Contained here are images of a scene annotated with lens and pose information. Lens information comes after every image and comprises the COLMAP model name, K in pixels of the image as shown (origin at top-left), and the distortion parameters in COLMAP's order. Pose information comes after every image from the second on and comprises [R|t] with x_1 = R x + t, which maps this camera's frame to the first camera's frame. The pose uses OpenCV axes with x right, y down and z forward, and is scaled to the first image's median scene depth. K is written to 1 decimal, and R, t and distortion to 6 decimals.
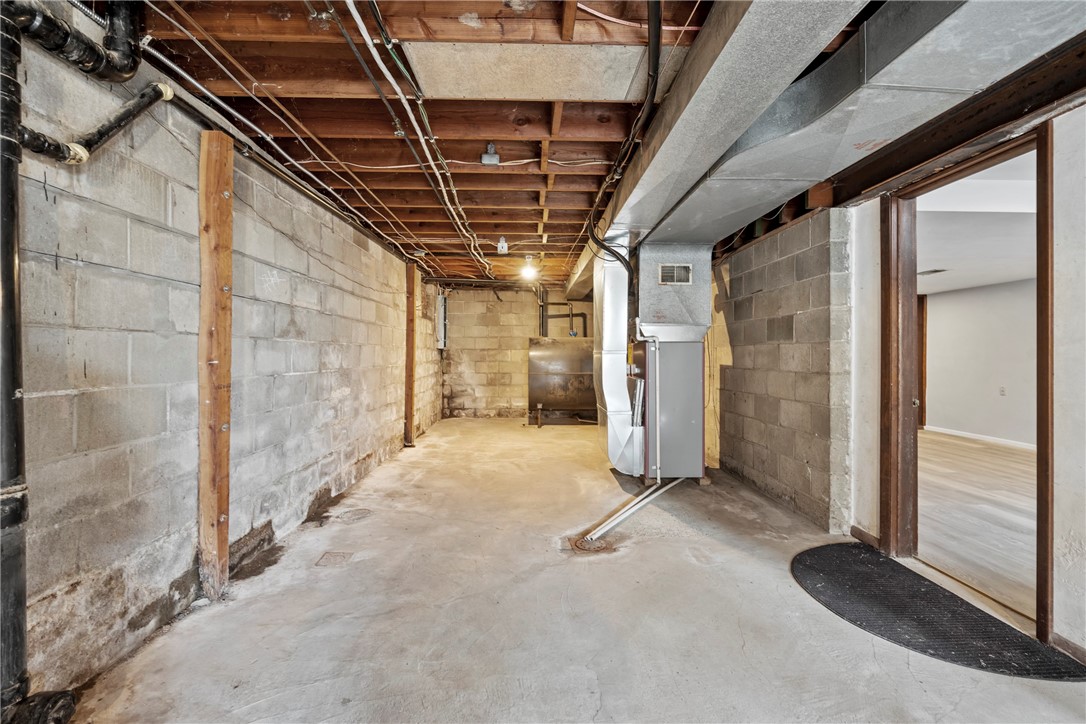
lens RADIAL K [[490.9, 0, 542.9], [0, 490.9, 357.2], [0, 0, 1]] dist [-0.007142, 0.003231]
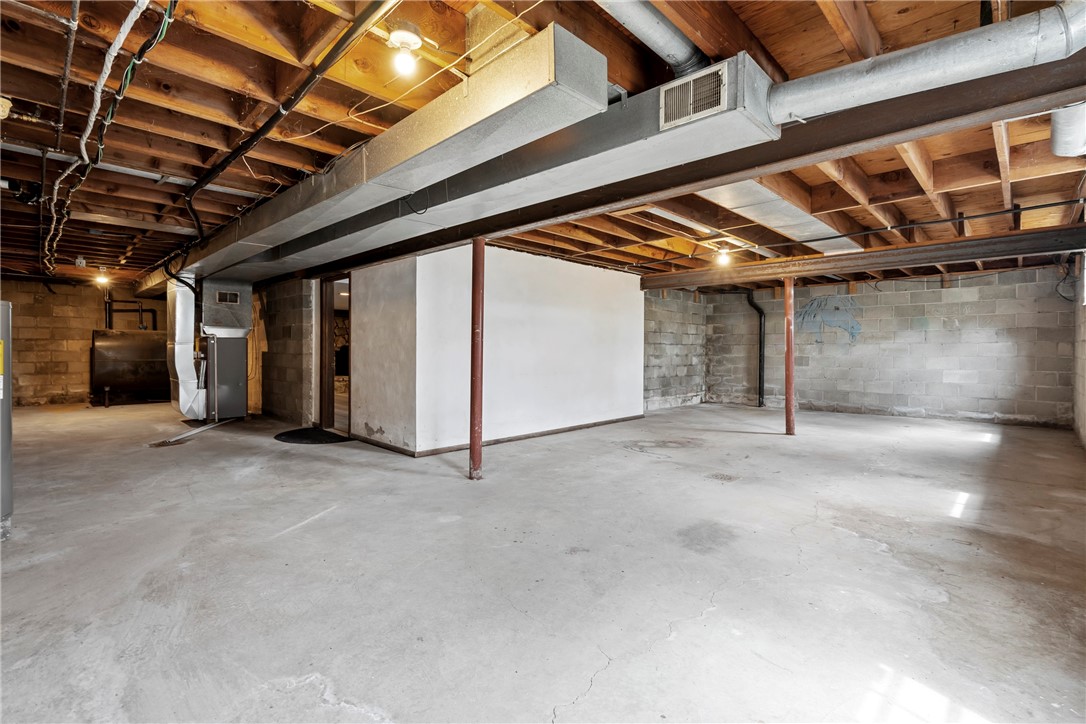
lens RADIAL K [[490.9, 0, 540.0], [0, 490.9, 351.2], [0, 0, 1]] dist [-0.007142, 0.003231]
pose [[0.718771, -0.004757, 0.695231, -0.119289], [-0.000275, 0.999975, 0.007126, 0.002589], [-0.695247, -0.005313, 0.718751, -0.876061]]
